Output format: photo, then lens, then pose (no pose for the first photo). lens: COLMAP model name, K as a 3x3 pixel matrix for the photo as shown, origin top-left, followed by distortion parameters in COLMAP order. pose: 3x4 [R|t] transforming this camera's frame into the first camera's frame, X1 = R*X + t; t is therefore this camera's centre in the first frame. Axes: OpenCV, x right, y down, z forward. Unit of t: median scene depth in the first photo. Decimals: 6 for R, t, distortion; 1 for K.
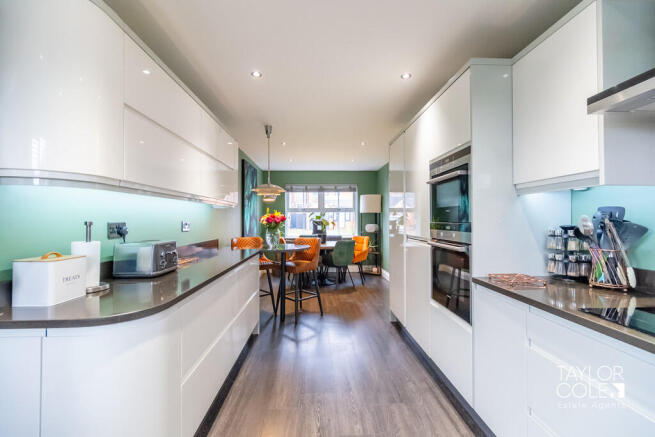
lens RADIAL K [[288.0, 0, 322.4], [0, 288.0, 219.4], [0, 0, 1]] dist [0.000179, -0.000784]
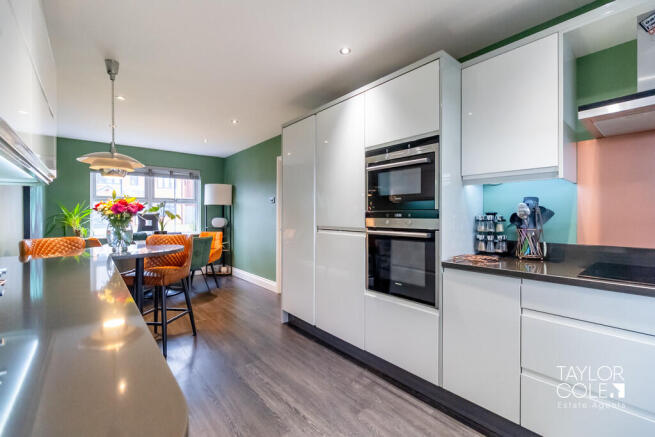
lens RADIAL K [[288.0, 0, 329.5], [0, 288.0, 218.2], [0, 0, 1]] dist [0.000179, -0.000784]
pose [[0.788255, -0.003369, 0.615339, -0.320603], [-0.002788, 0.999955, 0.009046, 0.026411], [-0.615342, -0.008846, 0.788210, 0.312318]]
